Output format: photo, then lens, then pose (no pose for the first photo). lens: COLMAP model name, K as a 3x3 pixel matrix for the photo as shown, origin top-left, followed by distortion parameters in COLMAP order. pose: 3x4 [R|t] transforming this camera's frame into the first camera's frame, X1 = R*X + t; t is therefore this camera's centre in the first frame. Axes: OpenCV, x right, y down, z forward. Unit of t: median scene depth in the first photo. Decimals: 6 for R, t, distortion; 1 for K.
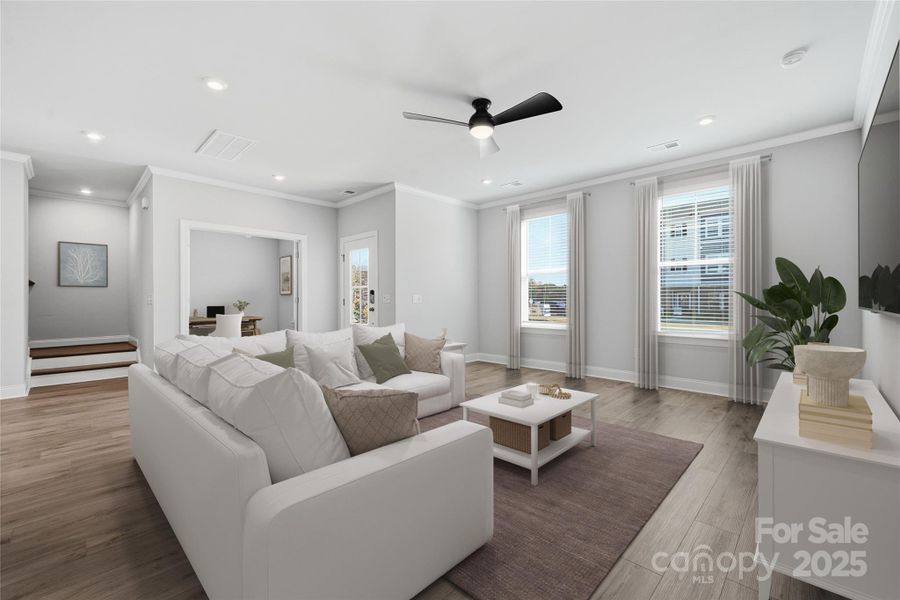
lens RADIAL K [[371.0, 0, 445.2], [0, 371.0, 307.9], [0, 0, 1]] dist [-0.003240, 0.000176]
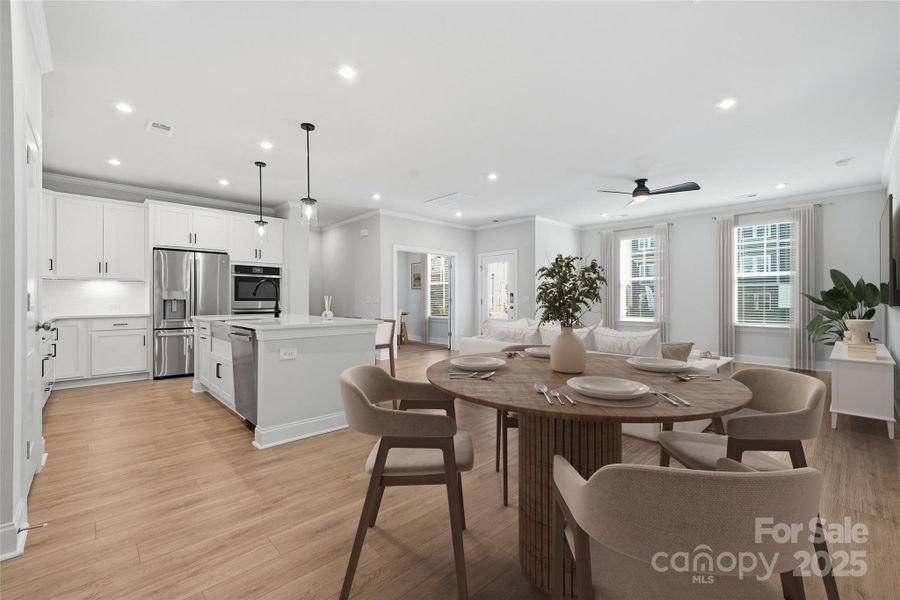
lens RADIAL K [[371.0, 0, 447.8], [0, 371.0, 301.1], [0, 0, 1]] dist [-0.003240, 0.000176]
pose [[0.998410, -0.005407, -0.056117, -0.389696], [0.004489, 0.999854, -0.016459, 0.003891], [0.056198, 0.016181, 0.998289, -0.396823]]
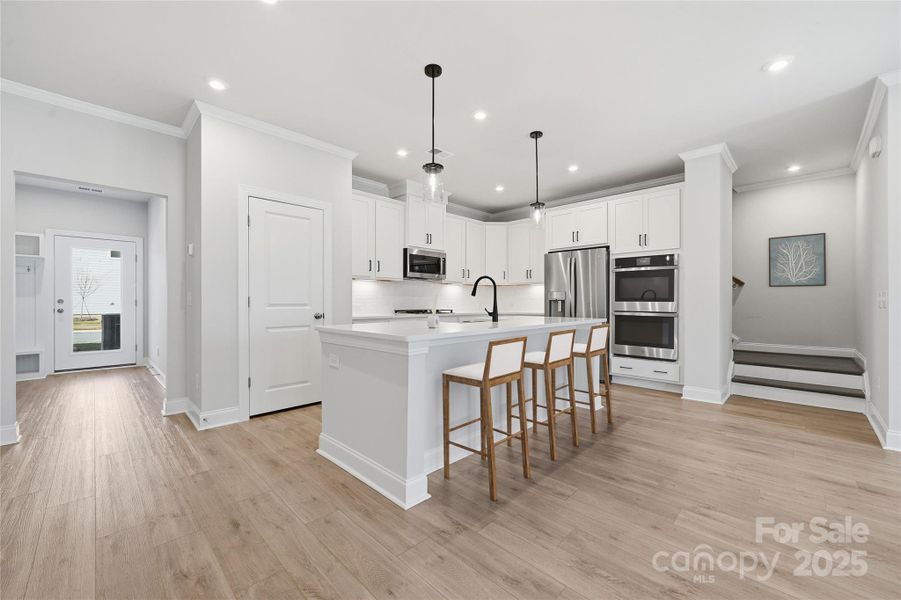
lens RADIAL K [[355.9, 0, 456.5], [0, 355.9, 302.7], [0, 0, 1]] dist [0.003076, -0.000276]
pose [[0.001820, 0.002003, -0.999996, -0.194504], [-0.018091, 0.999834, 0.001970, -0.008676], [0.999835, 0.018087, 0.001856, 0.274550]]
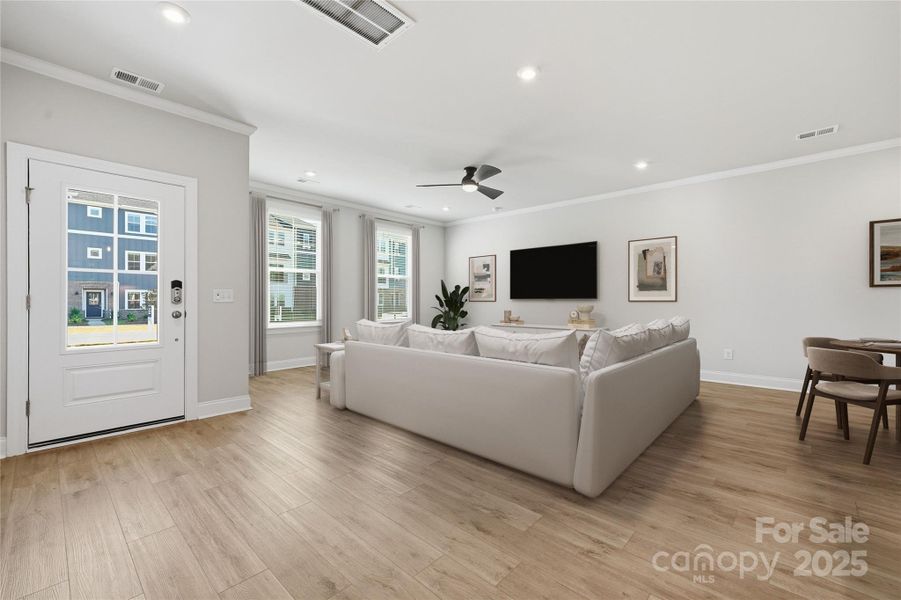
lens RADIAL K [[403.2, 0, 449.0], [0, 403.2, 300.2], [0, 0, 1]] dist [0.003487, 0.000339]
pose [[-0.027072, -0.002376, 0.999631, -0.902058], [0.005197, 0.999983, 0.002518, -0.018332], [-0.999620, 0.005263, -0.027059, 0.666098]]
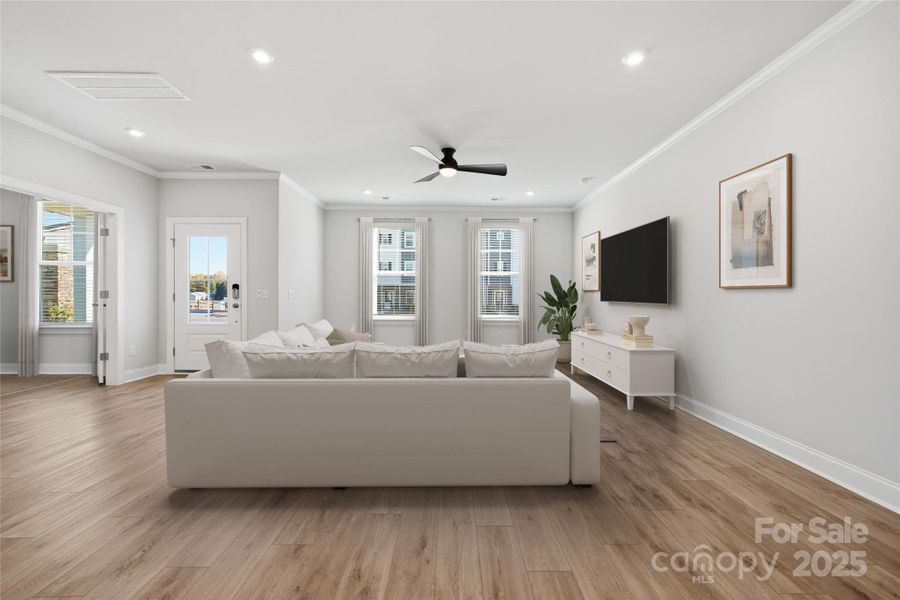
lens RADIAL K [[371.0, 0, 449.4], [0, 371.0, 302.6], [0, 0, 1]] dist [-0.003240, 0.000176]
pose [[0.717636, -0.006351, 0.696390, -0.491778], [0.011393, 0.999932, -0.002621, 0.004796], [-0.696326, 0.009815, 0.717659, 0.013725]]
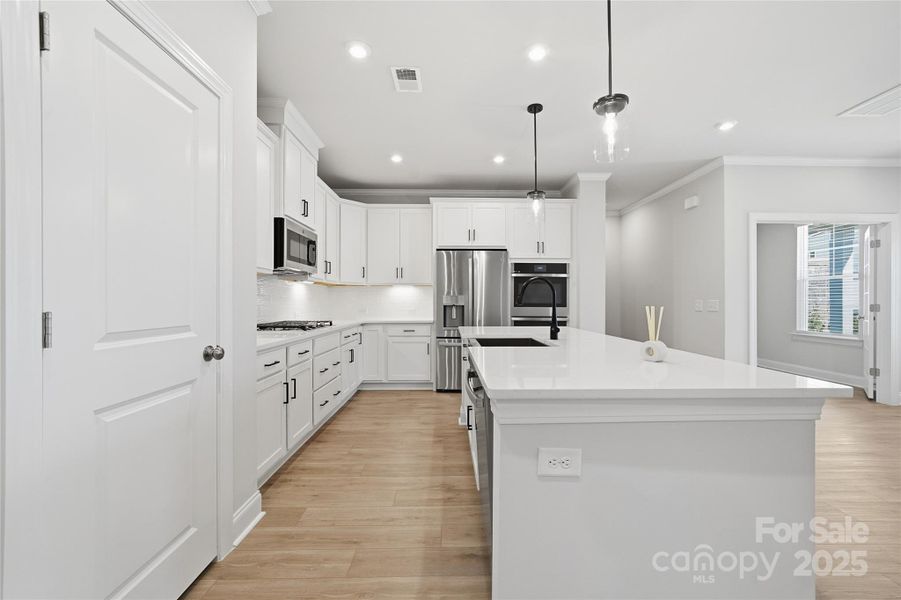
lens RADIAL K [[371.4, 0, 459.0], [0, 371.4, 299.5], [0, 0, 1]] dist [-0.003240, 0.000176]
pose [[0.707926, -0.006023, -0.706261, -0.542272], [-0.011710, 0.999726, -0.020263, -0.015891], [0.706189, 0.022615, 0.707662, -0.064355]]
